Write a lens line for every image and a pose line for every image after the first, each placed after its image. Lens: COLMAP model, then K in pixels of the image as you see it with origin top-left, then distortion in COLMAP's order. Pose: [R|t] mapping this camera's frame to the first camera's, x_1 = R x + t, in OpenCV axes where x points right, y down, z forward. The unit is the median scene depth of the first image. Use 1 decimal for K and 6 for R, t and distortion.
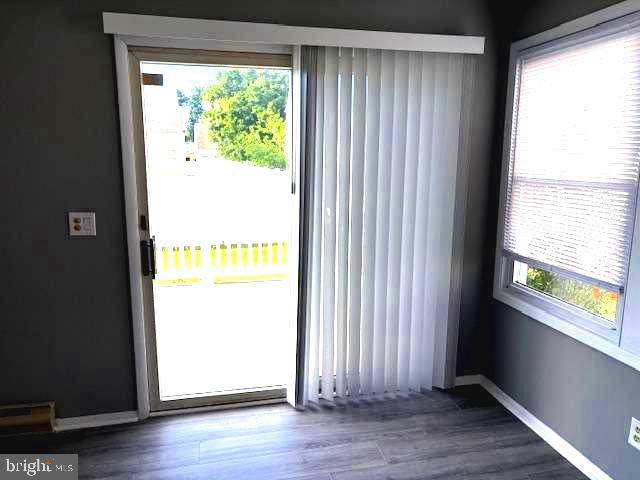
lens RADIAL K [[446.0, 0, 318.8], [0, 446.0, 227.0], [0, 0, 1]] dist [0.001366, -0.000874]
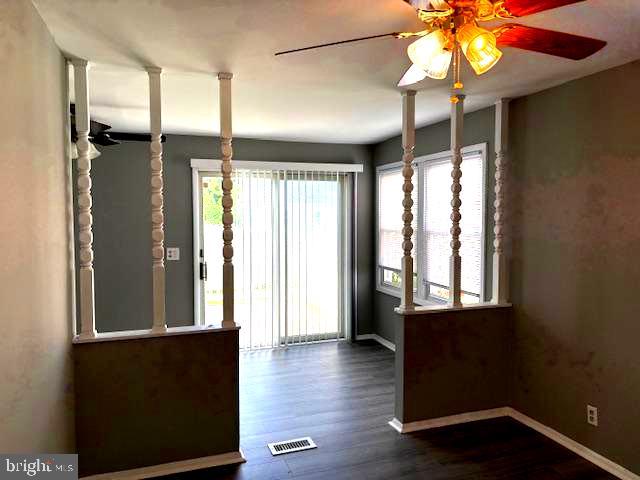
lens RADIAL K [[478.1, 0, 320.0], [0, 478.1, 240.0], [0, 0, 1]] dist [0.127695, -0.140423]
pose [[0.994766, -0.016244, 0.100879, -0.073956], [0.027098, 0.993871, -0.107173, 0.179923], [-0.098519, 0.109346, 0.989109, -1.242476]]
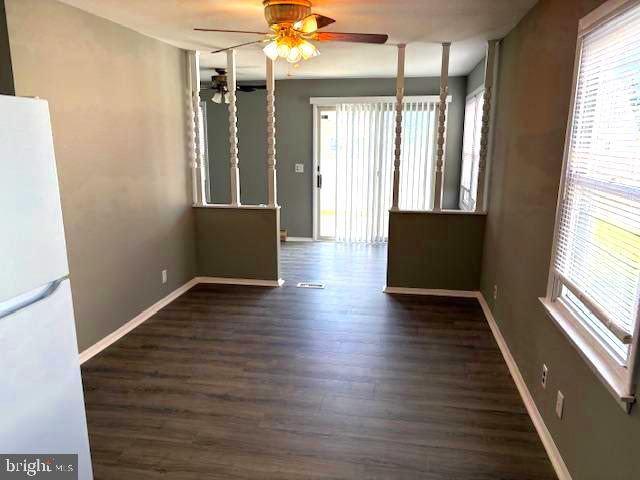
lens RADIAL K [[484.6, 0, 320.0], [0, 484.6, 240.0], [0, 0, 1]] dist [0.011345, -0.005103]
pose [[0.919355, 0.074359, -0.386339, 0.814157], [-0.061839, 0.997082, 0.044752, 0.295721], [0.388539, -0.017252, 0.921271, -1.785562]]
